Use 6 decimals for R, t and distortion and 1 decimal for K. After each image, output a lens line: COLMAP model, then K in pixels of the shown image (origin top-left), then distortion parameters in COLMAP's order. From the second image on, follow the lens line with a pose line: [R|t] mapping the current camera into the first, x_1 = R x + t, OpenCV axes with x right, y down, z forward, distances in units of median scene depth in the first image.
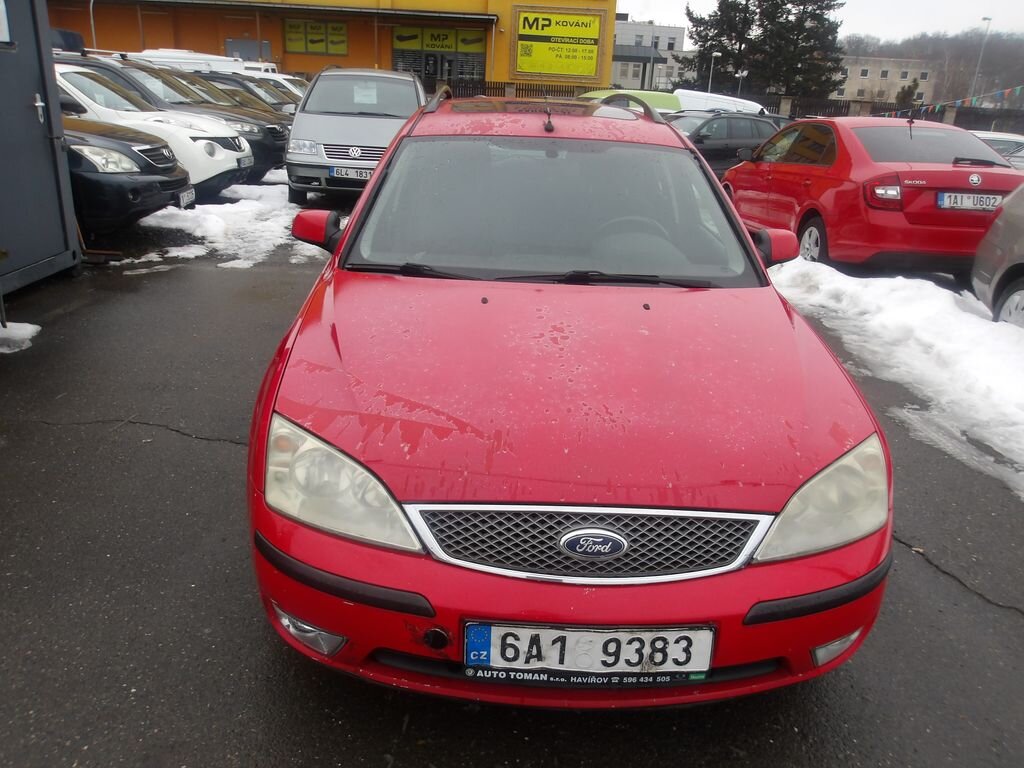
lens RADIAL K [[842.3, 0, 507.6], [0, 842.3, 387.3], [0, 0, 1]] dist [-0.013591, 0.016203]
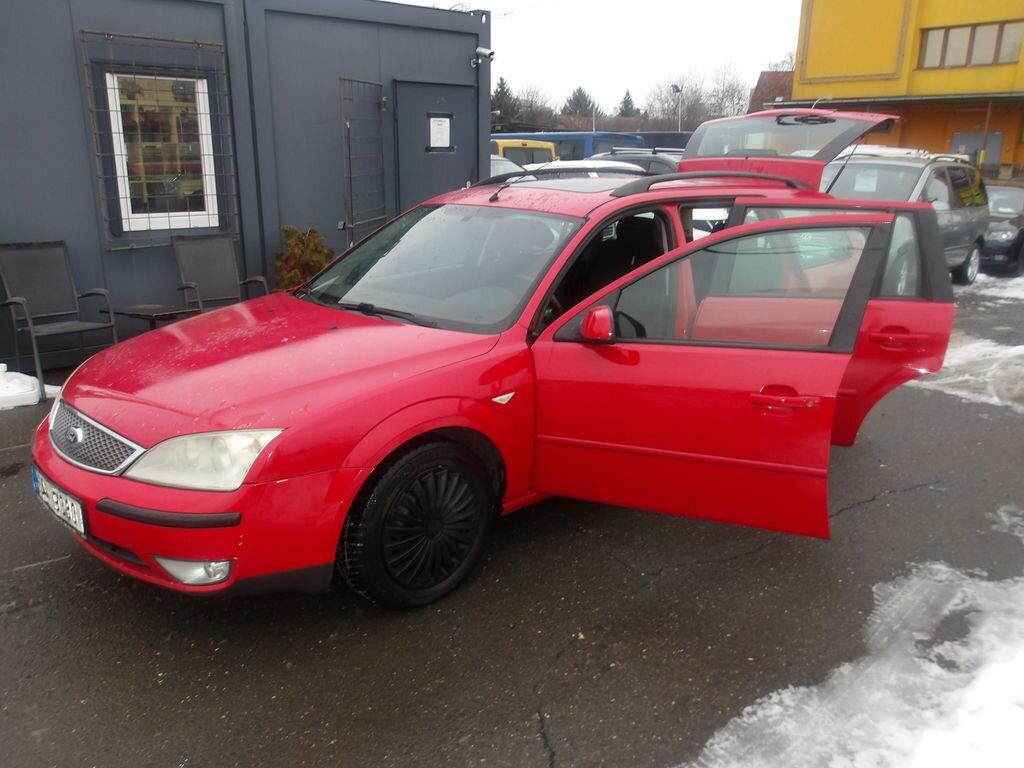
lens RADIAL K [[842.3, 0, 507.6], [0, 842.3, 387.3], [0, 0, 1]] dist [-0.013591, 0.016203]
pose [[0.686177, 0.158929, -0.709861, 0.779056], [-0.232046, 0.972683, -0.006533, -0.037525], [0.689432, 0.169203, 0.704311, 0.181511]]
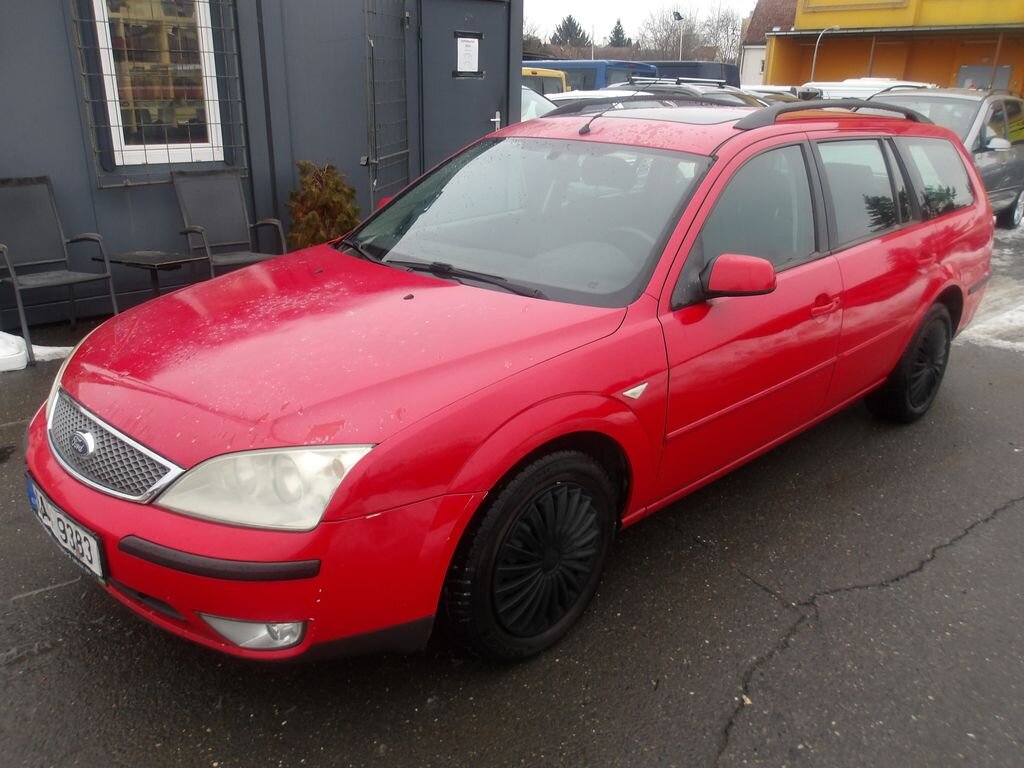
lens RADIAL K [[836.3, 0, 517.0], [0, 836.3, 403.6], [0, 0, 1]] dist [0.000025, -0.000936]
pose [[0.702274, 0.225272, -0.675325, 0.589459], [-0.235192, 0.968767, 0.078580, -0.050392], [0.671935, 0.103647, 0.733322, 0.224828]]
